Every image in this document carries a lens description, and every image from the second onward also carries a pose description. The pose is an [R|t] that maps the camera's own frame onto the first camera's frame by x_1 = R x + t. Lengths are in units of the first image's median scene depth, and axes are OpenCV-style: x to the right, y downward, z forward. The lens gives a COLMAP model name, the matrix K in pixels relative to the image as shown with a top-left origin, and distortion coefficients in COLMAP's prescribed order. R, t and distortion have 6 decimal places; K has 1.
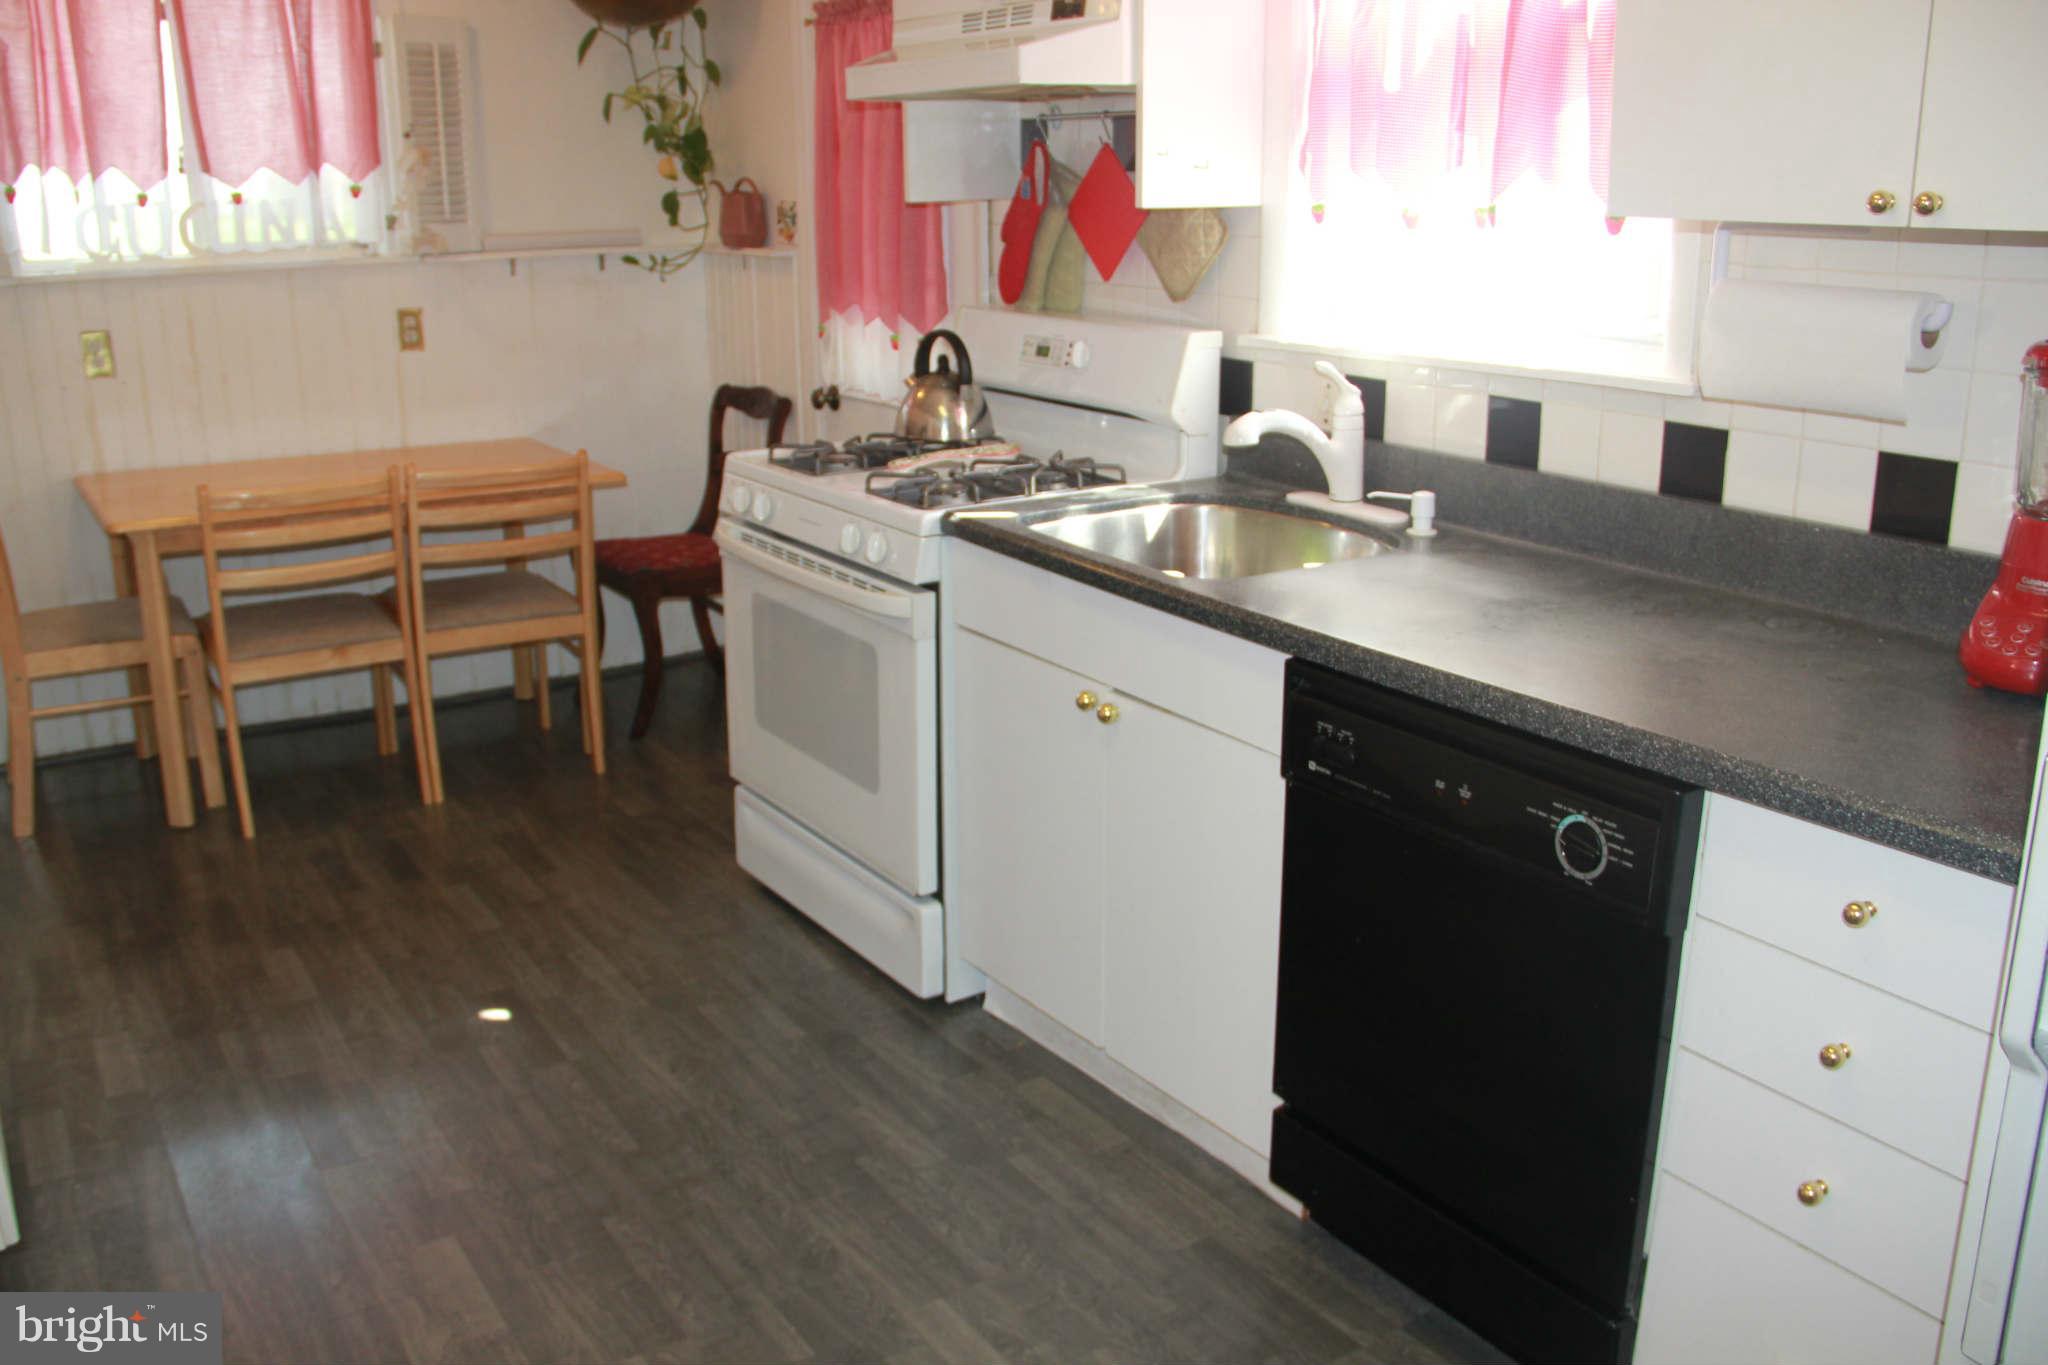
lens RADIAL K [[1725.0, 0, 1024.0], [0, 1725.0, 682.5], [0, 0, 1]] dist [-0.173728, 0.151269]
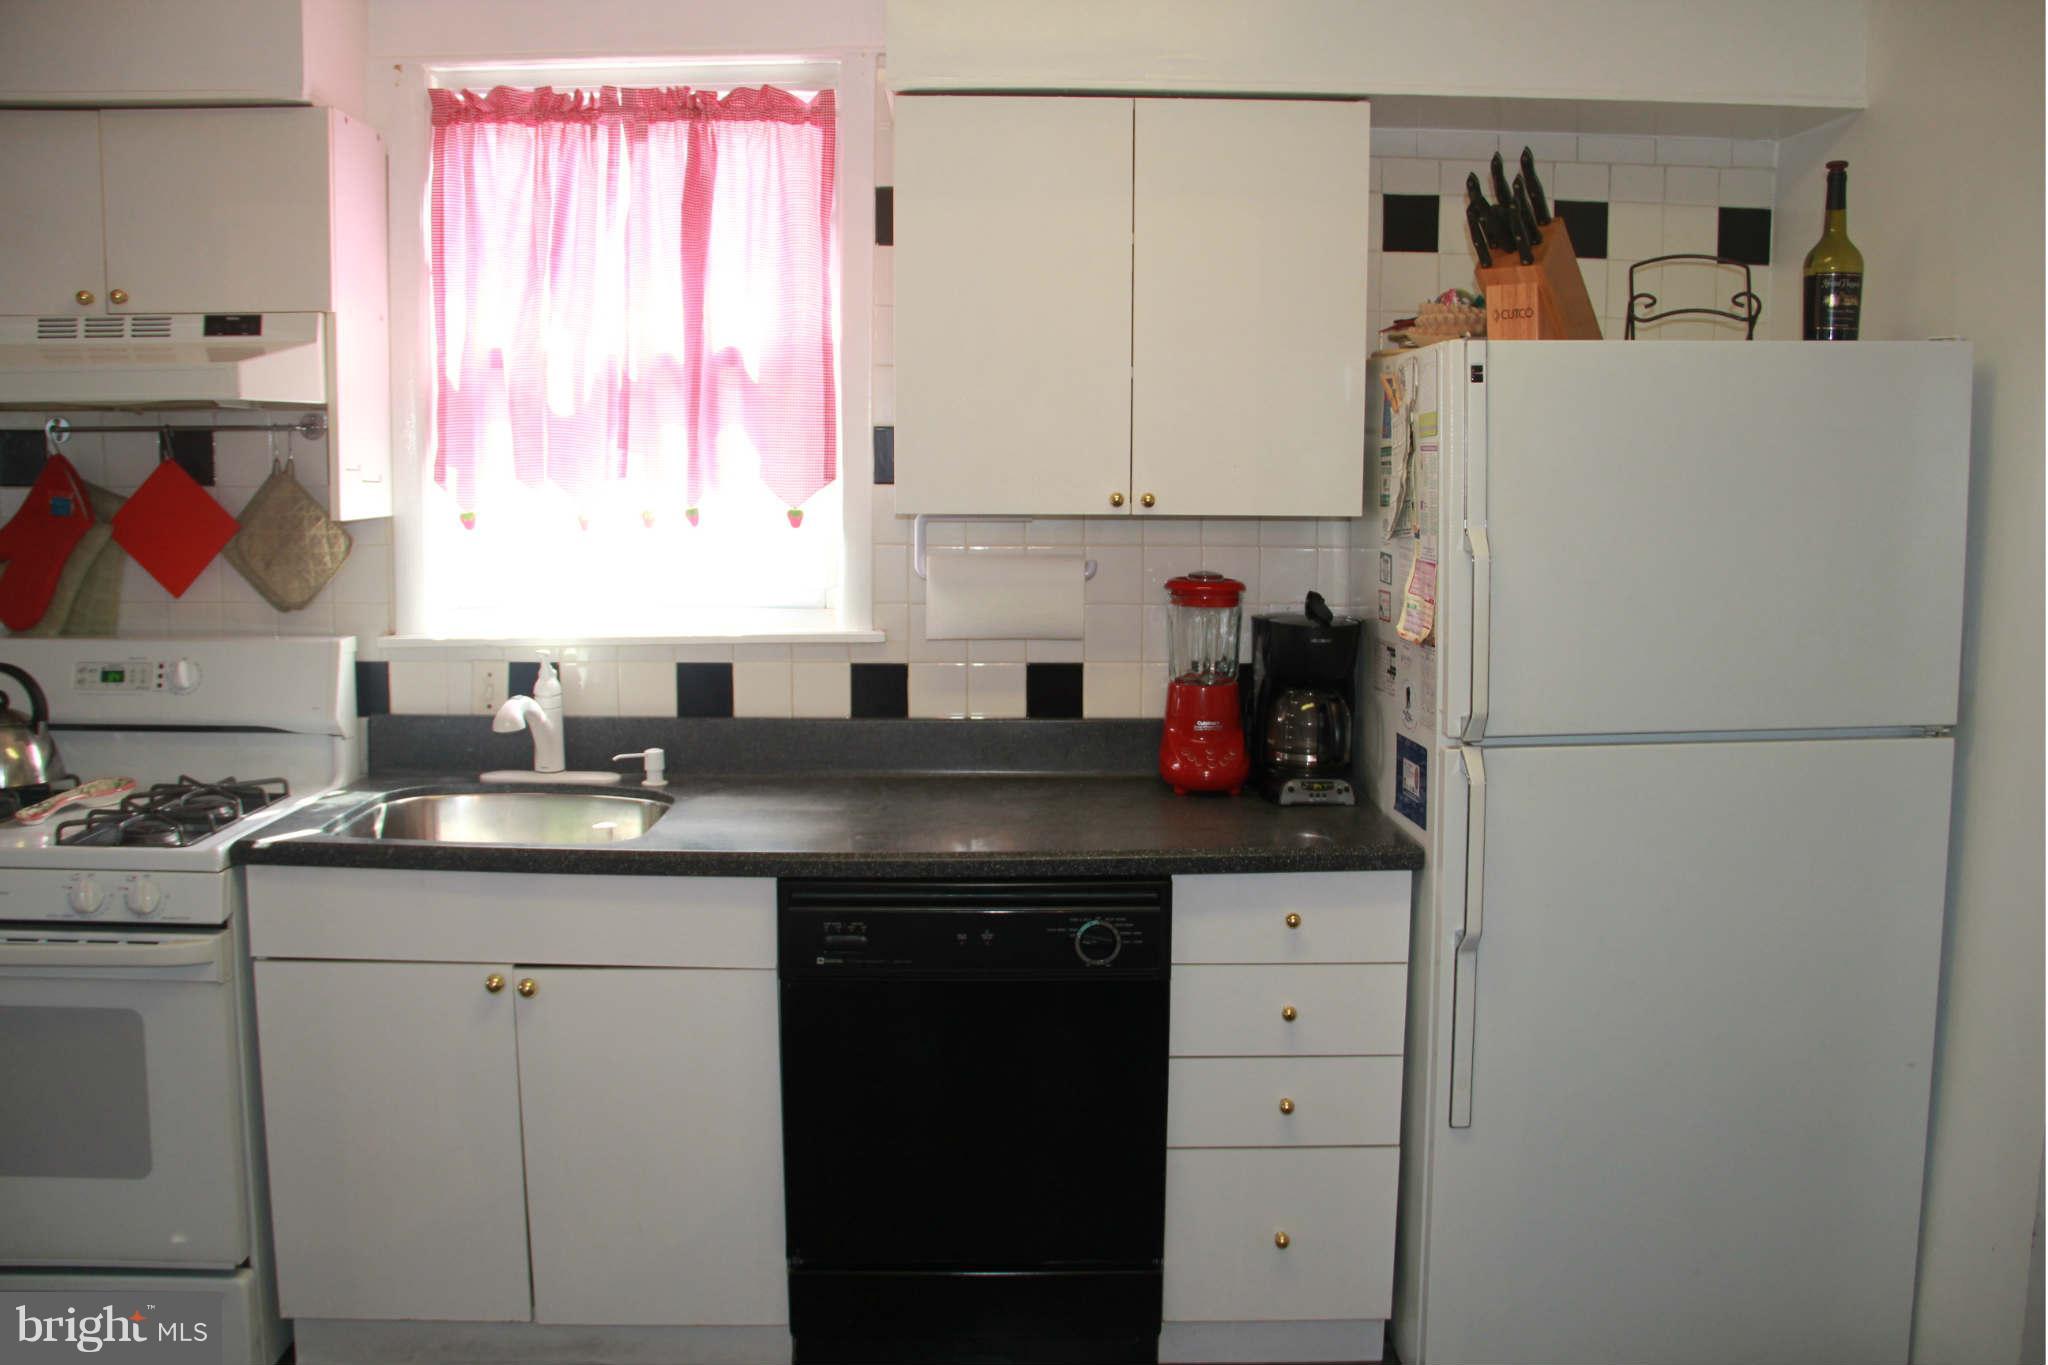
lens RADIAL K [[1725.0, 0, 1024.0], [0, 1725.0, 682.5], [0, 0, 1]] dist [-0.173728, 0.151269]
pose [[0.538243, -0.096658, 0.837228, -0.442838], [0.232976, 0.971756, -0.037588, -0.037826], [-0.809948, 0.215286, 0.545560, 0.099436]]
